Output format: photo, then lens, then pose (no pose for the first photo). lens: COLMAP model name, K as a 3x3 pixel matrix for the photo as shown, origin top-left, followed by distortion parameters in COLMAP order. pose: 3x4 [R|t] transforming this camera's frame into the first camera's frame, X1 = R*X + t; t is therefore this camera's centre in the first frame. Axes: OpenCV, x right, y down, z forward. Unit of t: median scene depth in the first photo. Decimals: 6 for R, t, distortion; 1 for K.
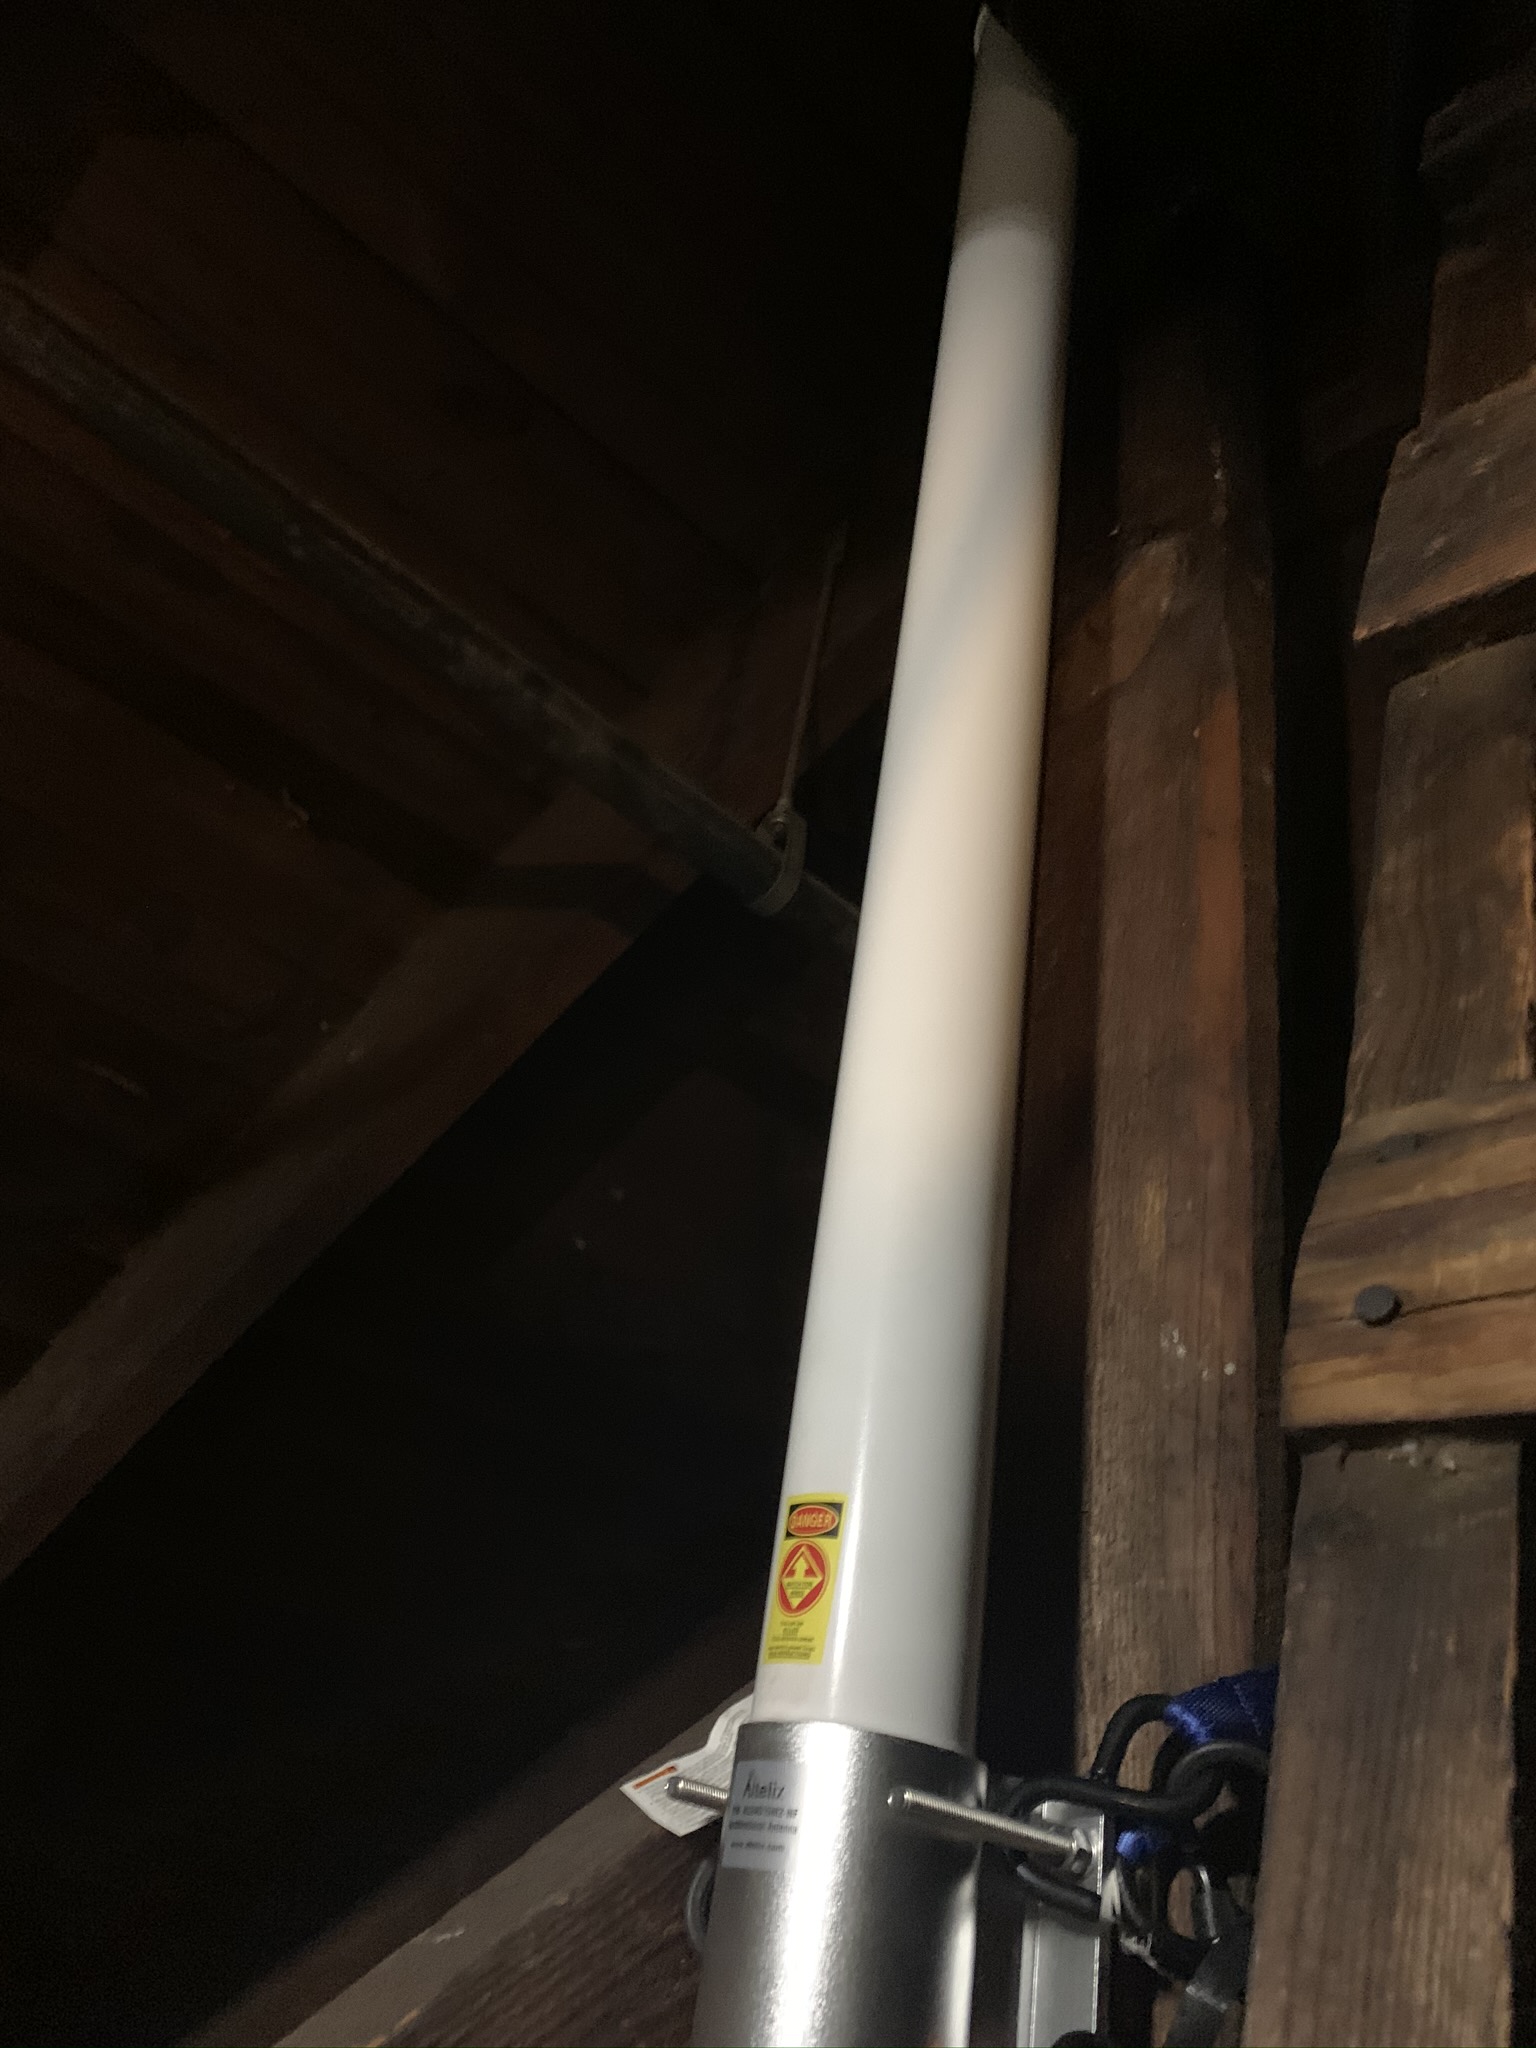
lens RADIAL K [[1549.4, 0, 768.0], [0, 1549.4, 1024.0], [0, 0, 1]] dist [0.005295, 0.005388]
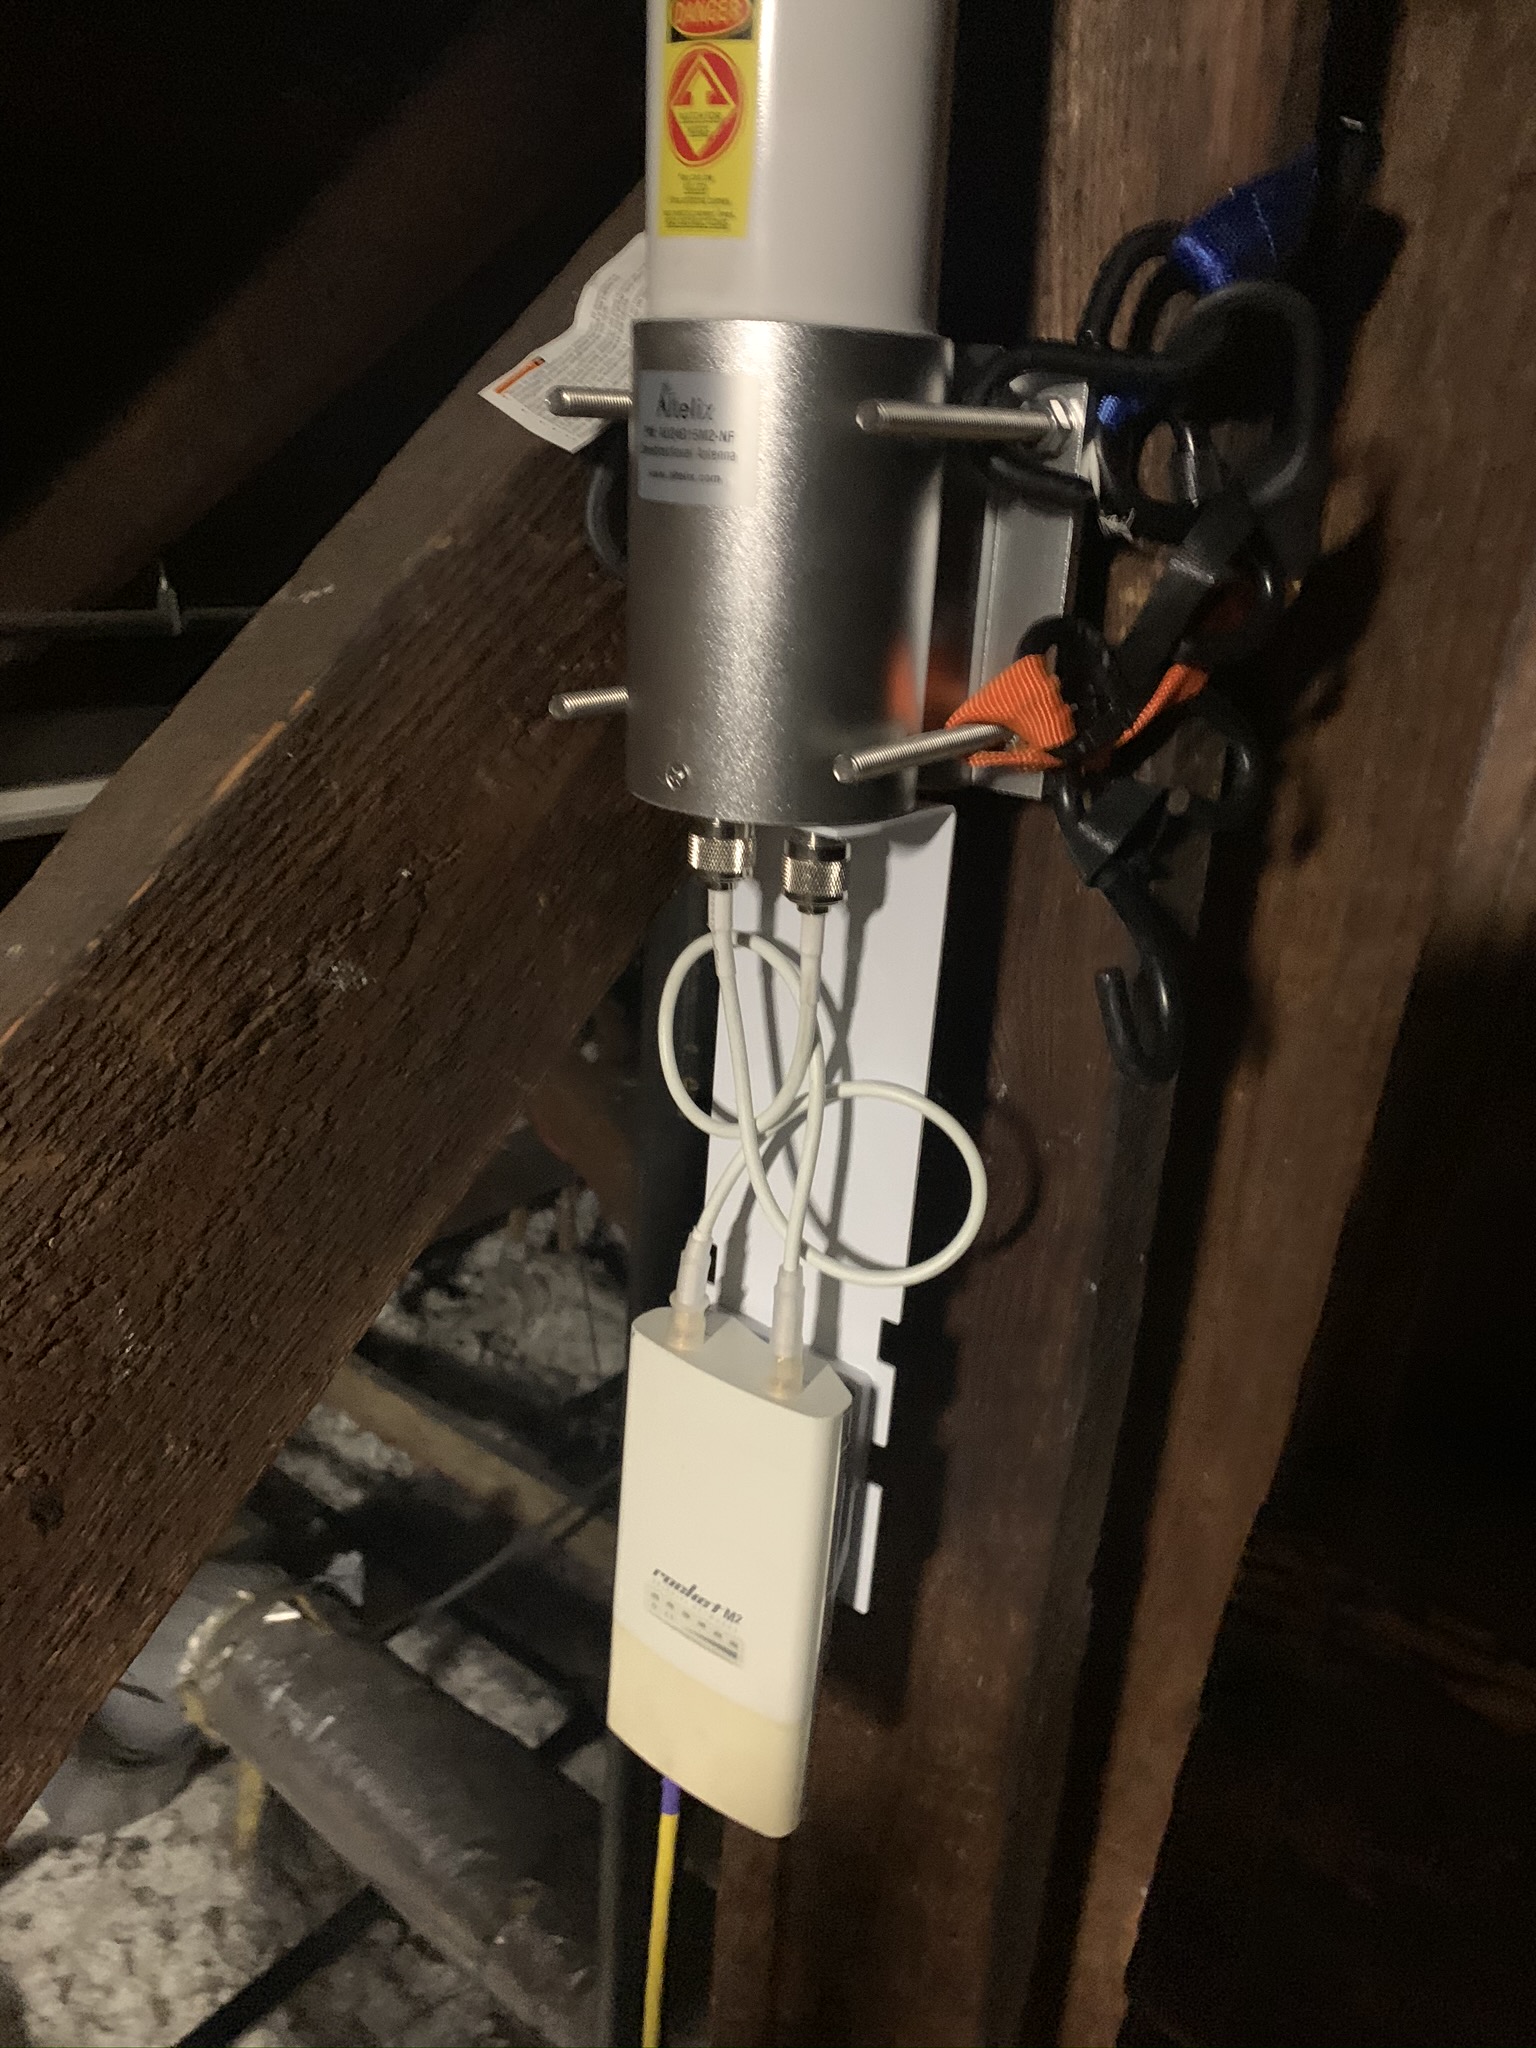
lens RADIAL K [[1619.2, 0, 808.8], [0, 1619.2, 1022.5], [0, 0, 1]] dist [0.004132, -0.004861]
pose [[0.984367, -0.142464, 0.103569, -0.066150], [0.001842, 0.596316, 0.802748, 0.021511], [-0.176122, -0.790007, 0.587256, 0.250720]]
